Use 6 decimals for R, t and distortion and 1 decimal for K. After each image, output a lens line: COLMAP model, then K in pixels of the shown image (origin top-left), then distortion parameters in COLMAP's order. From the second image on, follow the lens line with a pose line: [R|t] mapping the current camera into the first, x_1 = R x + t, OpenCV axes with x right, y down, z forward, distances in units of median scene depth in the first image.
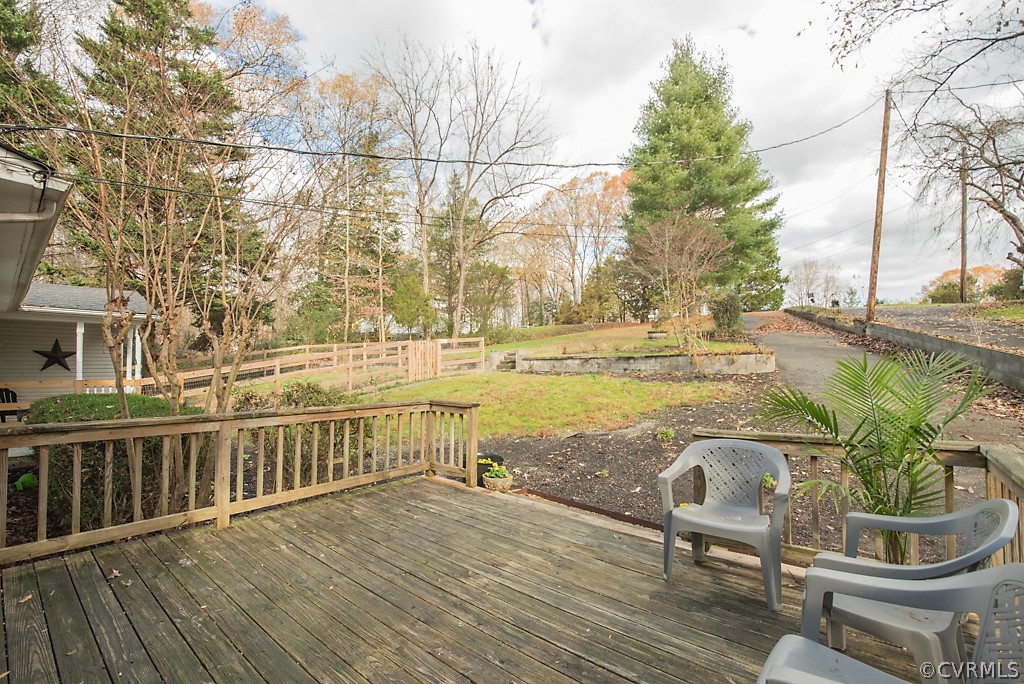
lens RADIAL K [[453.7, 0, 515.7], [0, 453.7, 360.8], [0, 0, 1]] dist [0.009138, -0.002088]
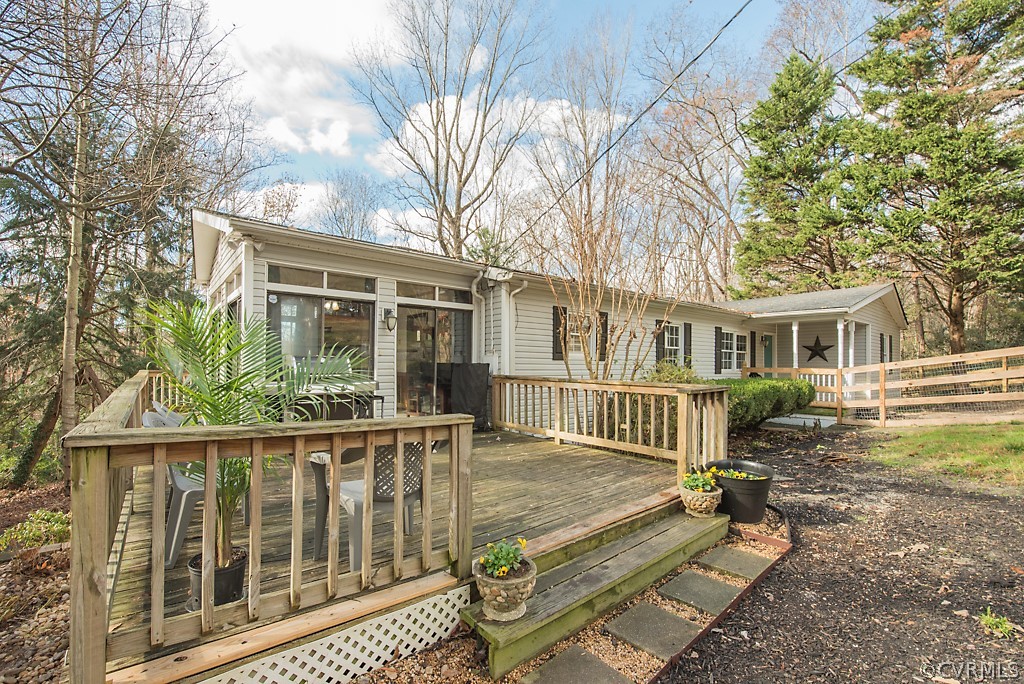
lens RADIAL K [[453.7, 0, 503.8], [0, 453.7, 346.2], [0, 0, 1]] dist [0.009138, -0.002088]
pose [[-0.198804, -0.029036, -0.979609, 1.088197], [0.005135, 0.999516, -0.030668, 0.044345], [0.980026, -0.011127, -0.198559, 1.134314]]
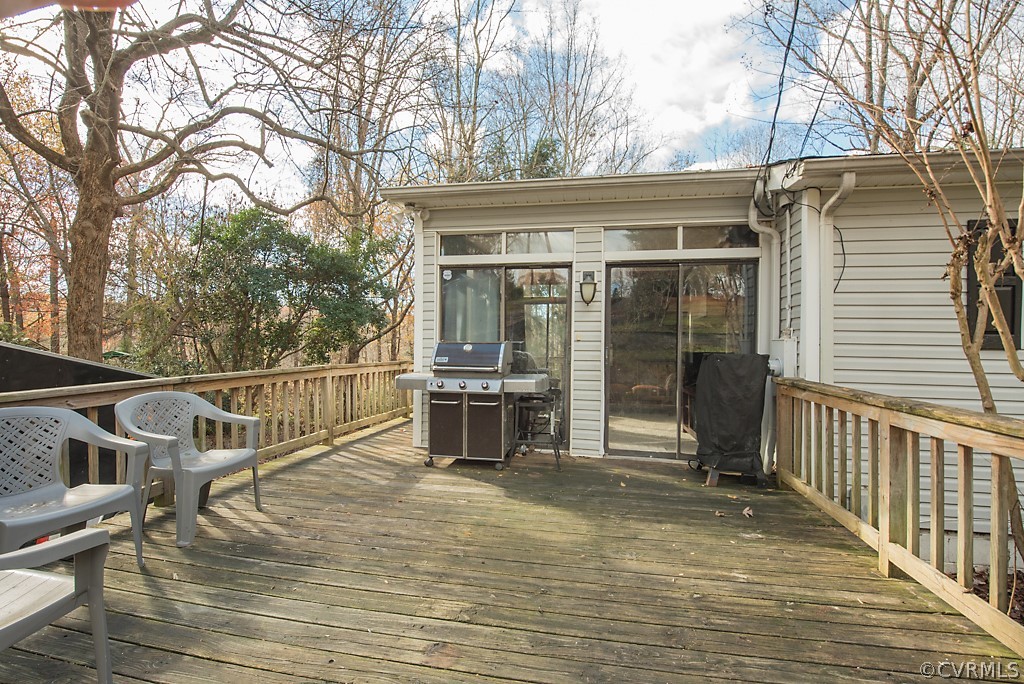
lens RADIAL K [[453.7, 0, 514.0], [0, 453.7, 346.4], [0, 0, 1]] dist [0.009138, -0.002088]
pose [[-0.880687, -0.003462, -0.473686, 0.131995], [-0.001283, 0.999987, -0.004922, 0.044068], [0.473697, -0.003727, -0.880680, 1.310185]]
